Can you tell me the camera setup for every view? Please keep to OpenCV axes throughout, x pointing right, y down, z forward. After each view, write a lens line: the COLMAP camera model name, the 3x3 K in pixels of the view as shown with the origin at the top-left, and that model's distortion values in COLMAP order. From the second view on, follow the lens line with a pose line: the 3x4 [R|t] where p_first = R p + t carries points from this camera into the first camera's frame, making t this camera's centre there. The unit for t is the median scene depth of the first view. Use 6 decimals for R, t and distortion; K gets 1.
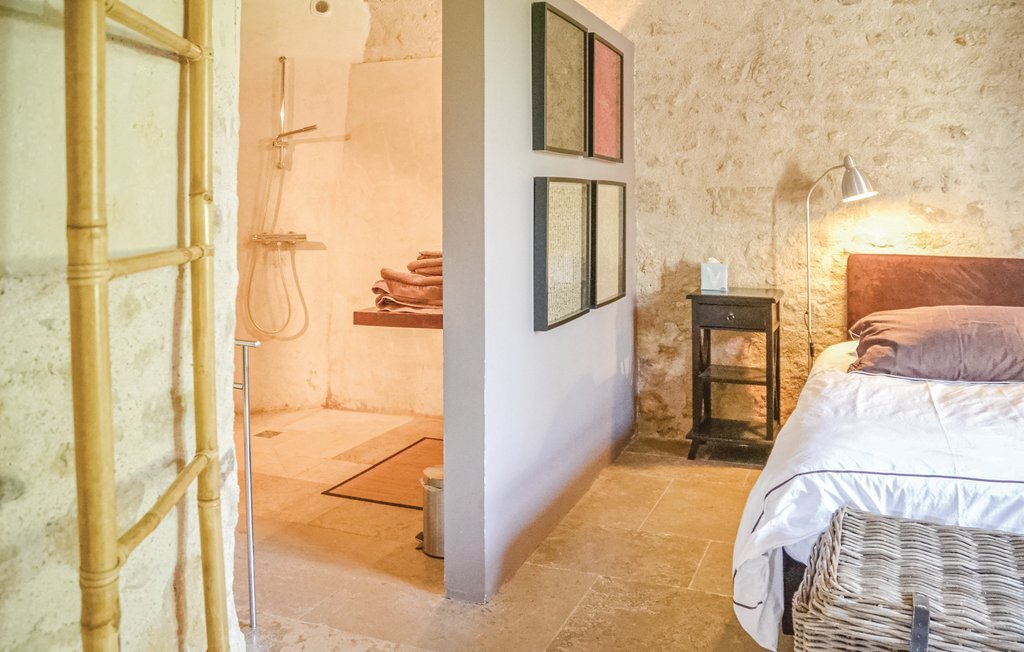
lens RADIAL K [[869.4, 0, 510.9], [0, 869.4, 252.4], [0, 0, 1]] dist [-0.231243, 0.252742]
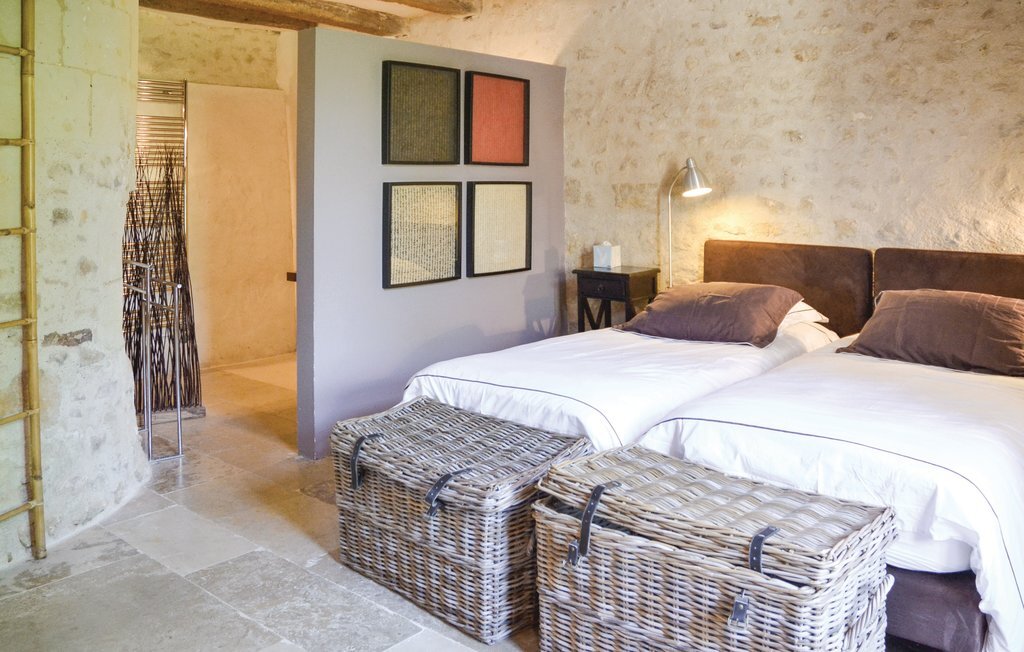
lens RADIAL K [[869.4, 0, 510.9], [0, 869.4, 252.4], [0, 0, 1]] dist [-0.231243, 0.252742]
pose [[0.956524, 0.018487, -0.291066, 0.486905], [-0.013275, 0.999714, 0.019873, -0.000962], [0.291351, -0.015145, 0.956496, -0.239403]]
